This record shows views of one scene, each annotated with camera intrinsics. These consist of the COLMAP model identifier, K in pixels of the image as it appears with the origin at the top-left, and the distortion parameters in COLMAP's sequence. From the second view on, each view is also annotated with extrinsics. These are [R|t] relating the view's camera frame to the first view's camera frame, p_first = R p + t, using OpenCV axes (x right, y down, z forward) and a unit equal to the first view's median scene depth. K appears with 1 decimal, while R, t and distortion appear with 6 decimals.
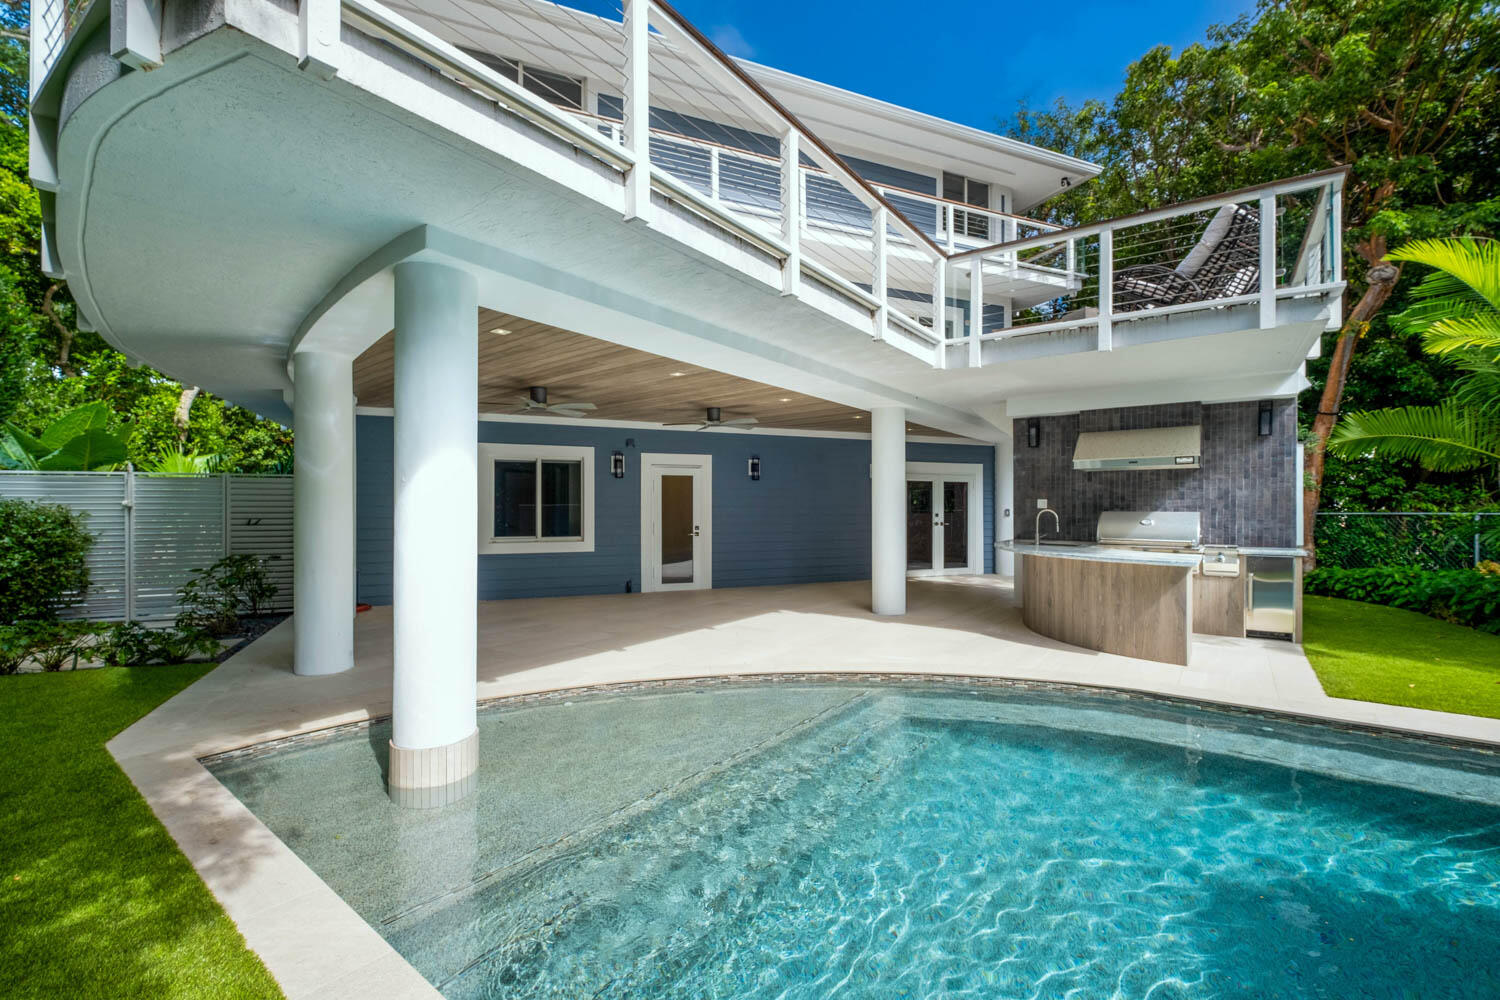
lens RADIAL K [[629.4, 0, 750.0], [0, 629.4, 500.0], [0, 0, 1]] dist [-0.000135, -0.000022]
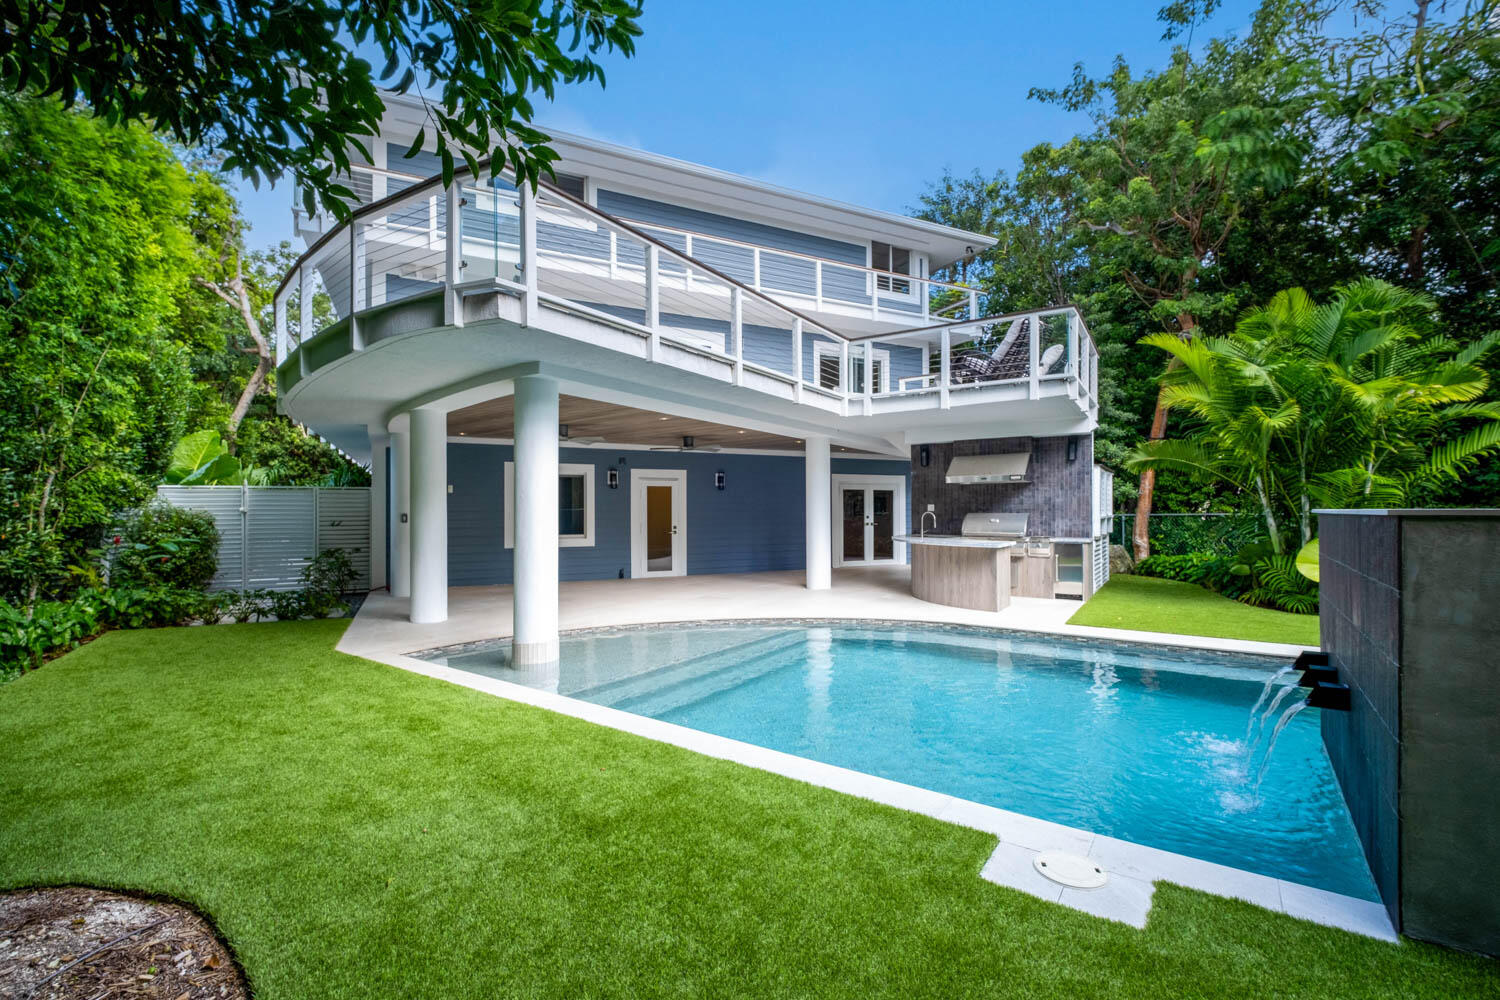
lens RADIAL K [[645.9, 0, 748.4], [0, 645.9, 492.9], [0, 0, 1]] dist [-0.001896, -0.000242]
pose [[0.999022, -0.002336, 0.044156, 0.007469], [0.003122, 0.999838, -0.017734, -0.002188], [-0.044107, 0.017854, 0.998867, -0.340428]]
